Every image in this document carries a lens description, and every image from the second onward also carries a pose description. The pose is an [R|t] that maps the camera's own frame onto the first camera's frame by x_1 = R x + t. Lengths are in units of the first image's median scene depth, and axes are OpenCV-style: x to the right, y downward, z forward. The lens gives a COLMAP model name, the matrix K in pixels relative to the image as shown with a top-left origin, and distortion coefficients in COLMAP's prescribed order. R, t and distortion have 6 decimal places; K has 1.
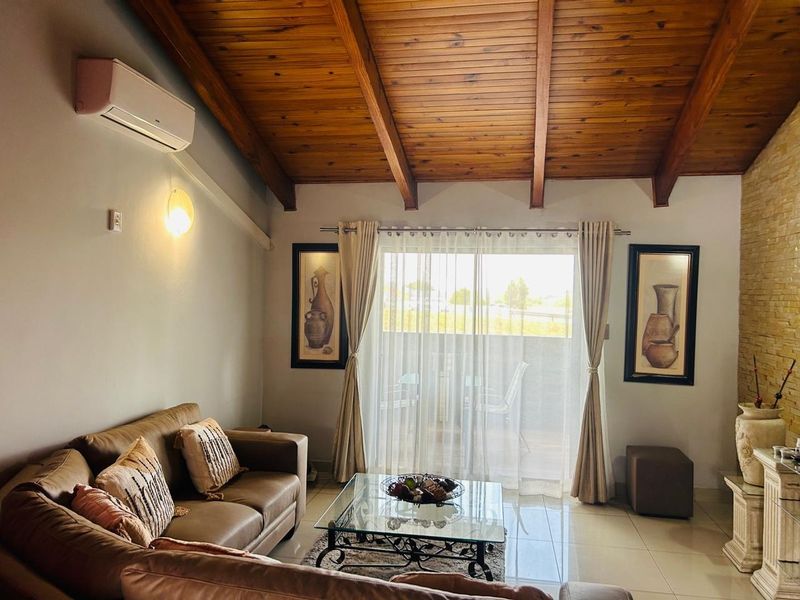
lens RADIAL K [[603.6, 0, 408.2], [0, 603.6, 301.1], [0, 0, 1]] dist [0.137141, -0.206603]
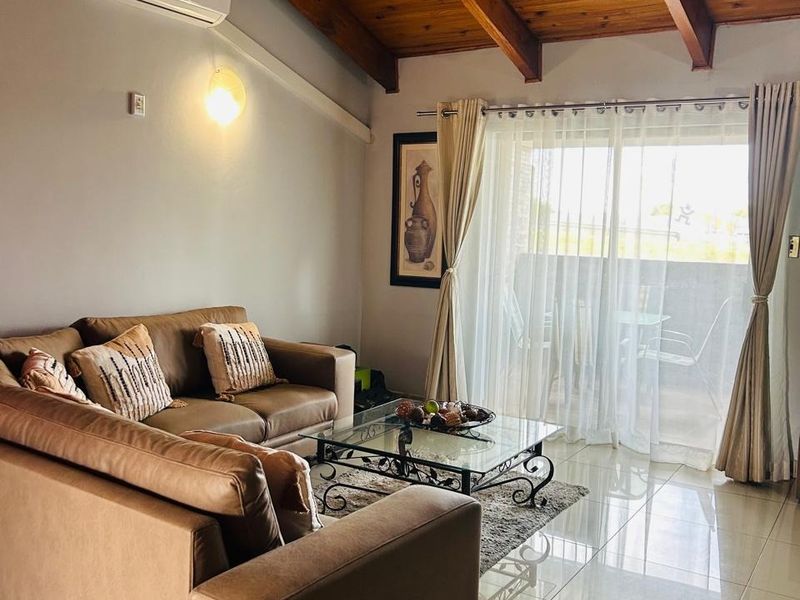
lens RADIAL K [[807.3, 0, 397.1], [0, 807.3, 302.4], [0, 0, 1]] dist [0.171837, -0.356300]
pose [[0.925085, 0.048502, -0.376649, 0.273273], [-0.015754, 0.995858, 0.089548, 0.038436], [0.379432, -0.076906, 0.922018, -0.029972]]
